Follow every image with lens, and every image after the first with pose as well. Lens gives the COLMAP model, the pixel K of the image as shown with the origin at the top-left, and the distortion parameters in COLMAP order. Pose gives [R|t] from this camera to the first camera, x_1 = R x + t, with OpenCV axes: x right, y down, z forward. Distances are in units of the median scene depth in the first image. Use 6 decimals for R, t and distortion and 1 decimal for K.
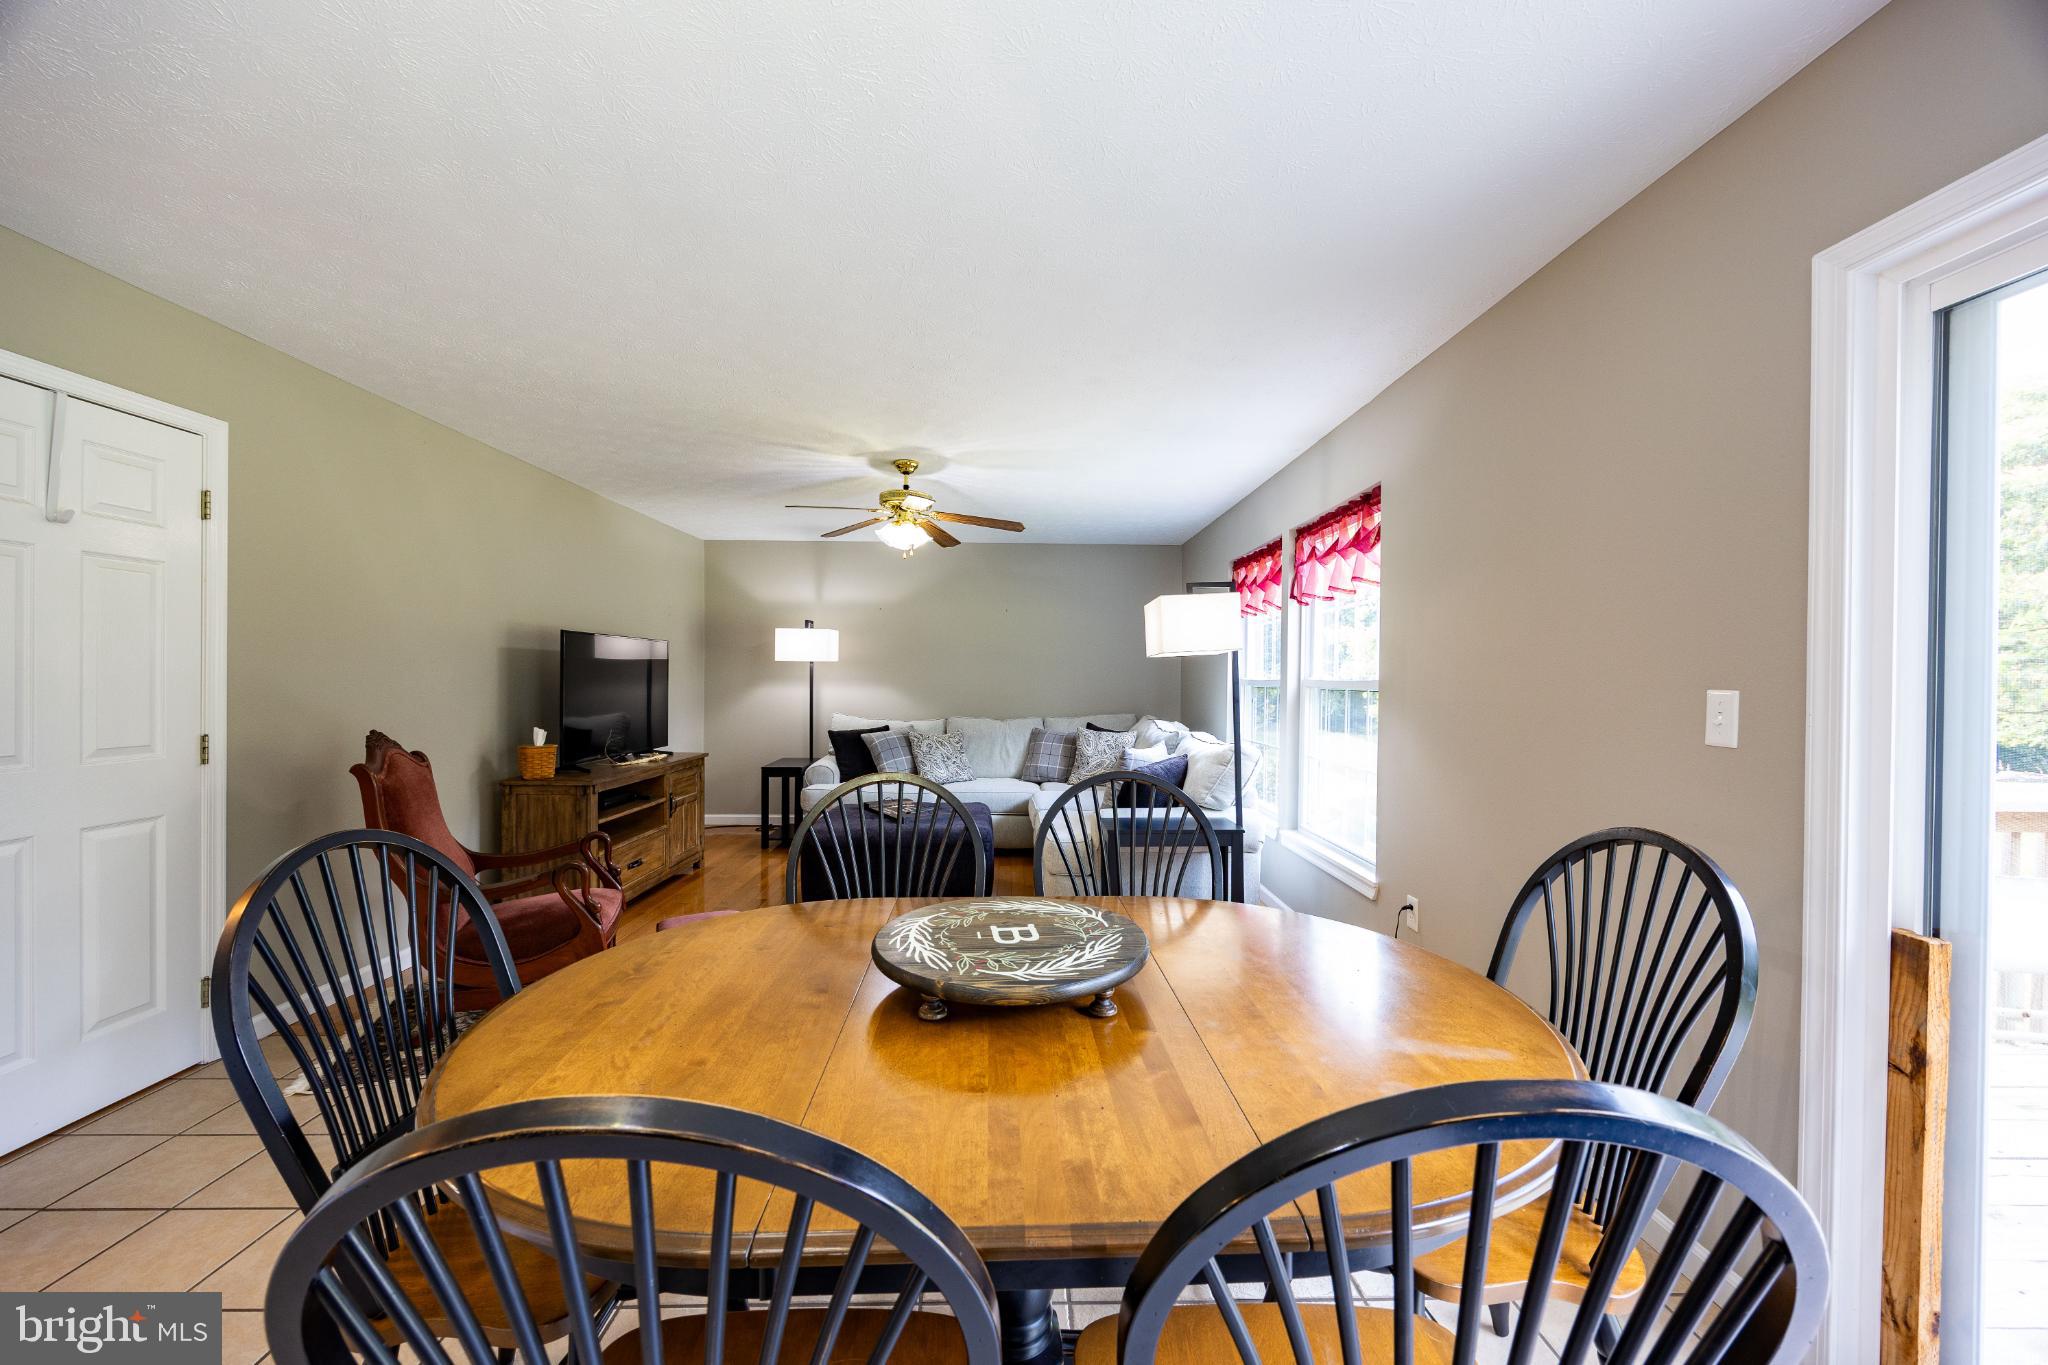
lens RADIAL K [[779.9, 0, 1024.0], [0, 779.9, 682.5], [0, 0, 1]] dist [-0.002691, -0.000070]
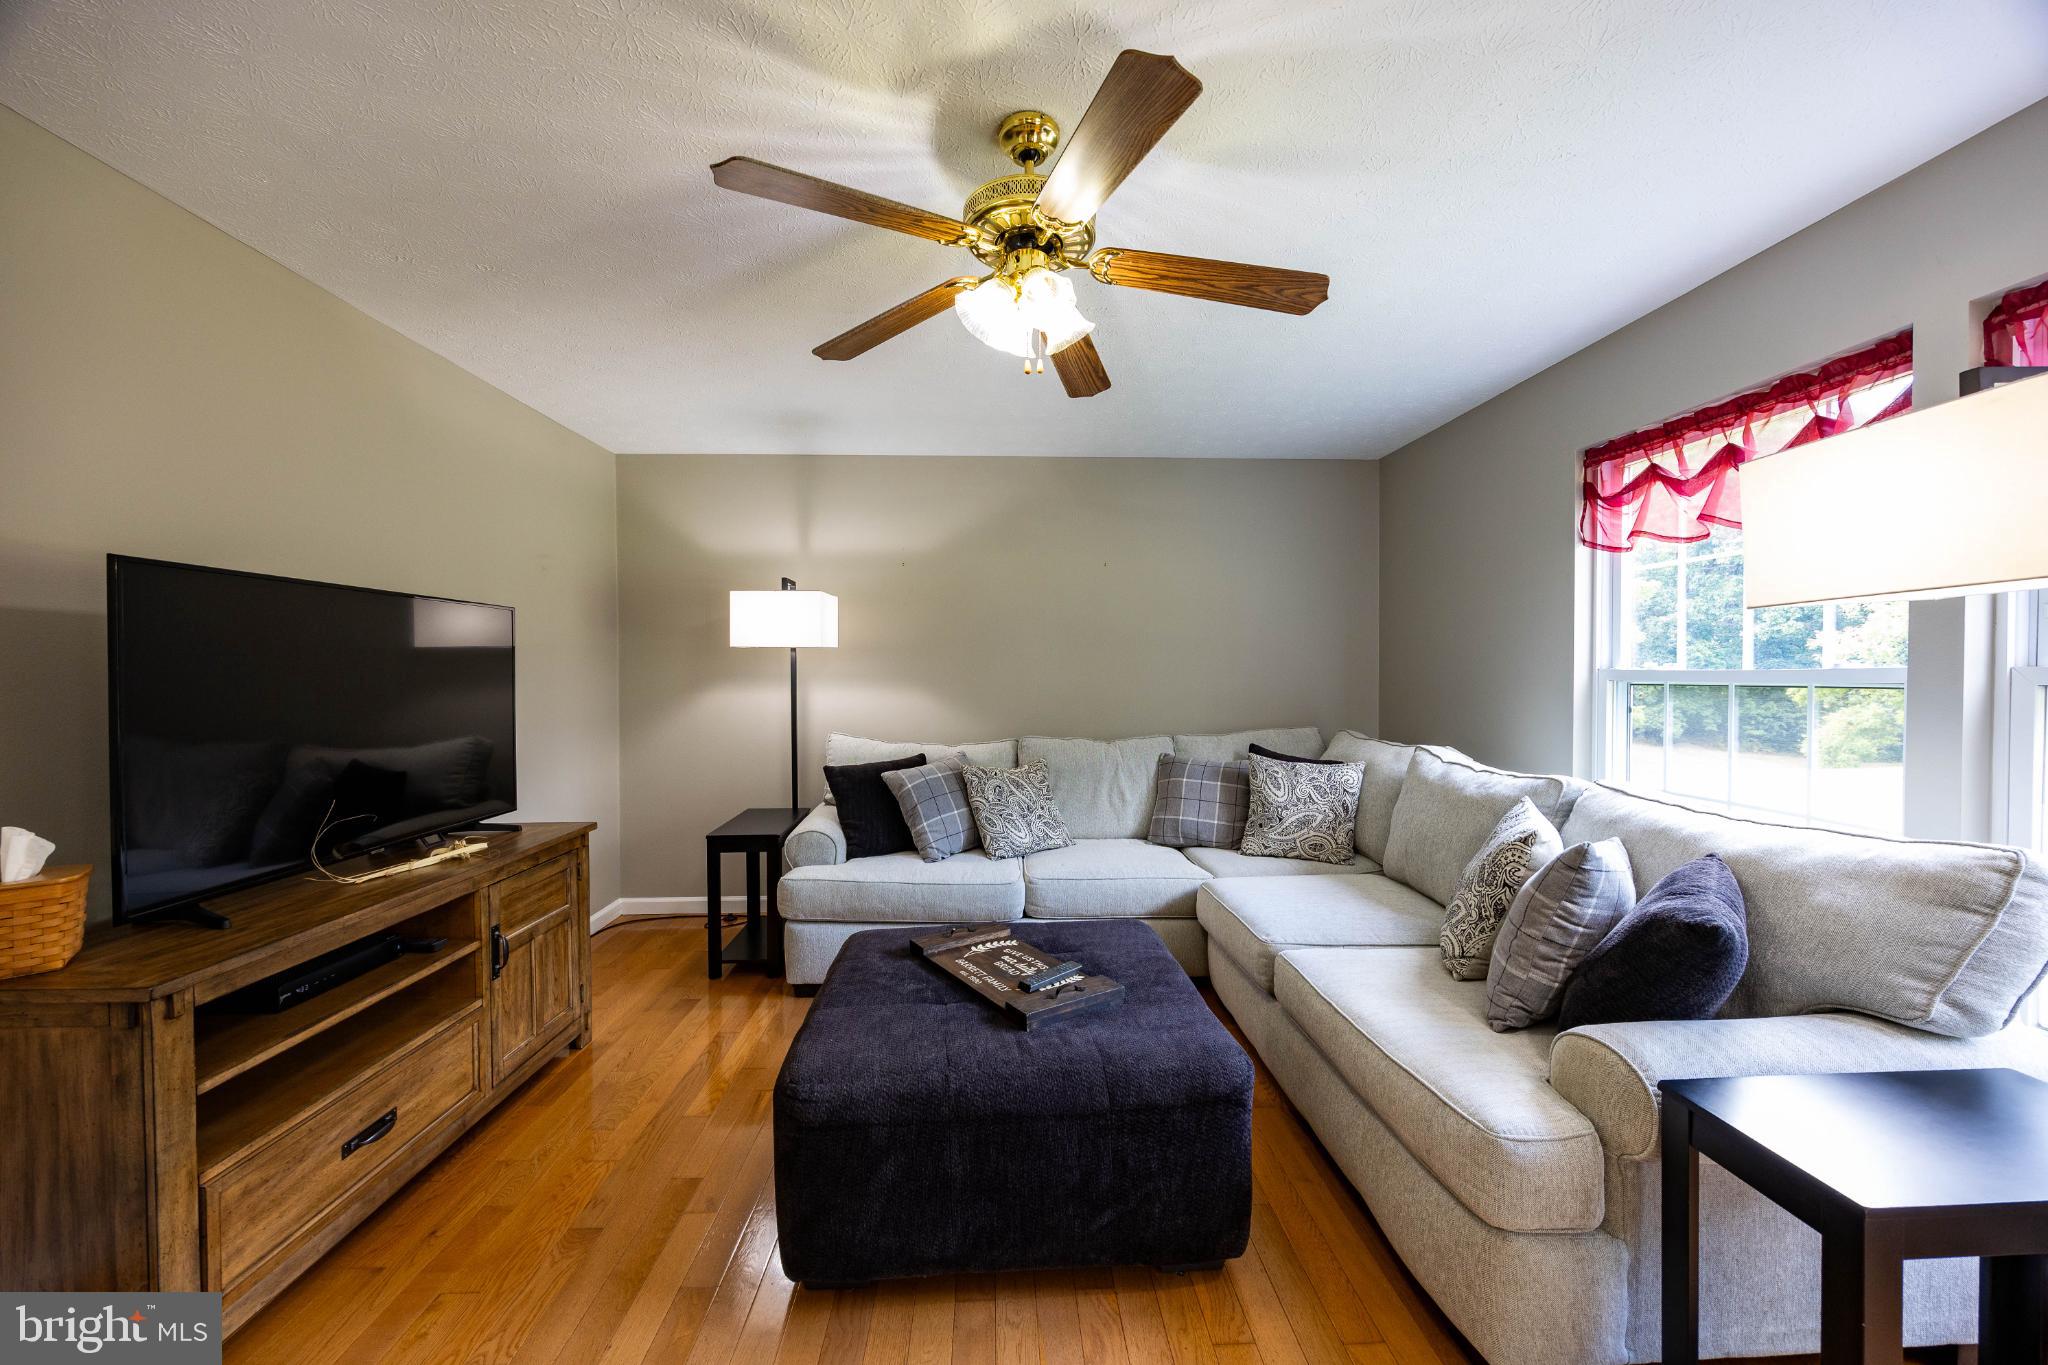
lens RADIAL K [[779.9, 0, 1024.0], [0, 779.9, 682.5], [0, 0, 1]] dist [-0.002691, -0.000070]
pose [[0.999688, -0.010684, 0.022568, -0.148325], [0.010522, 0.999918, 0.007270, -0.004179], [-0.022644, -0.007030, 0.999719, 0.538196]]
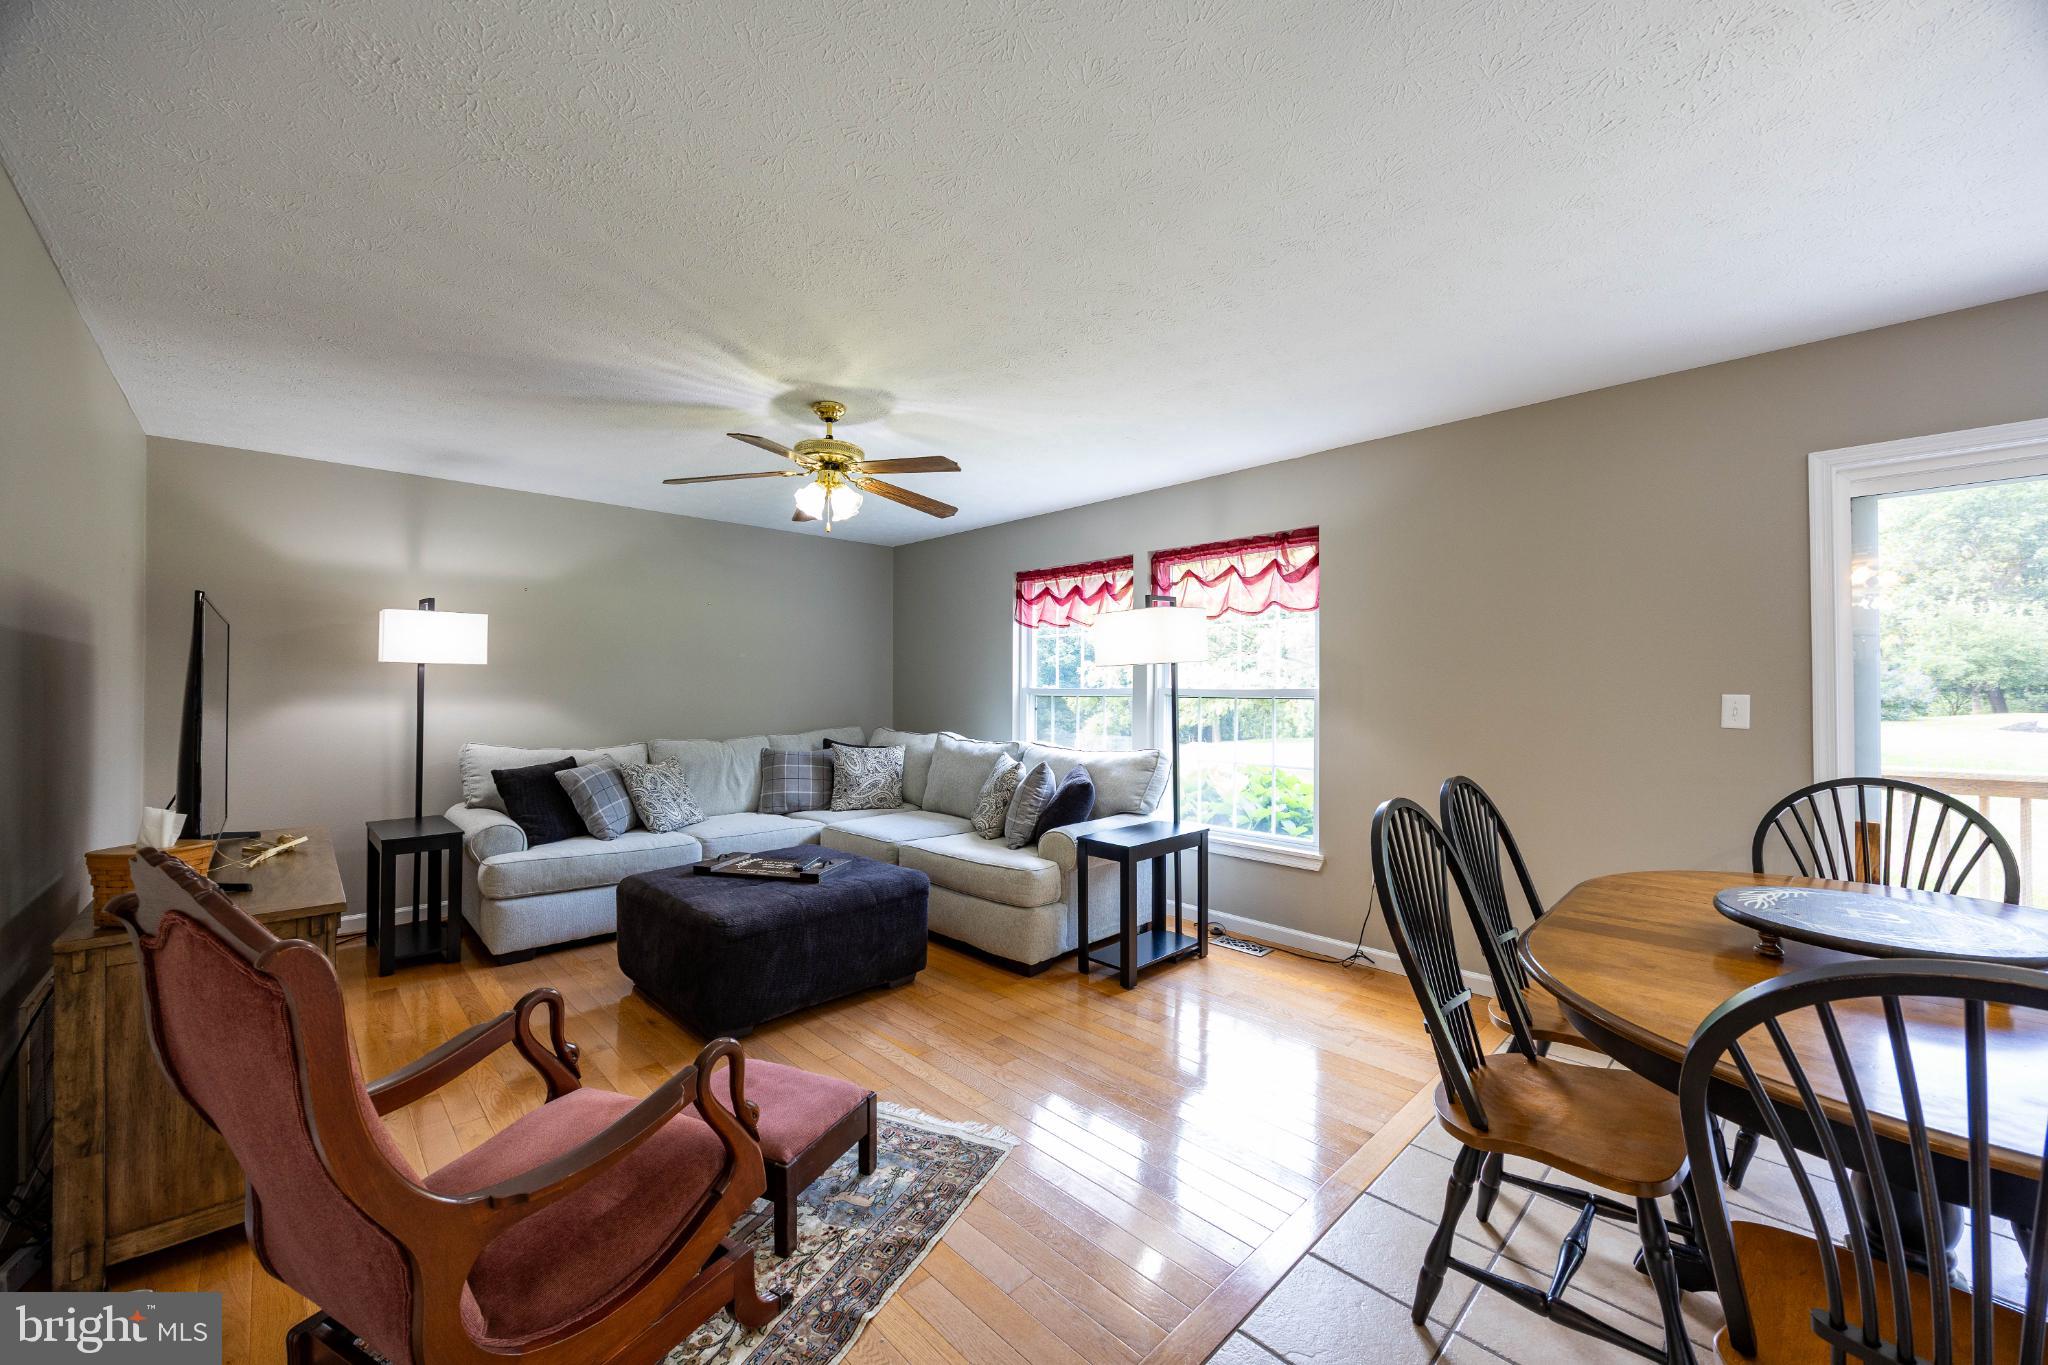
lens RADIAL K [[779.9, 0, 1024.0], [0, 779.9, 682.5], [0, 0, 1]] dist [-0.002691, -0.000070]
pose [[0.733781, -0.000838, 0.679386, -0.473178], [0.007266, 0.999952, -0.006614, -0.005717], [-0.679348, 0.009789, 0.733751, 0.282380]]
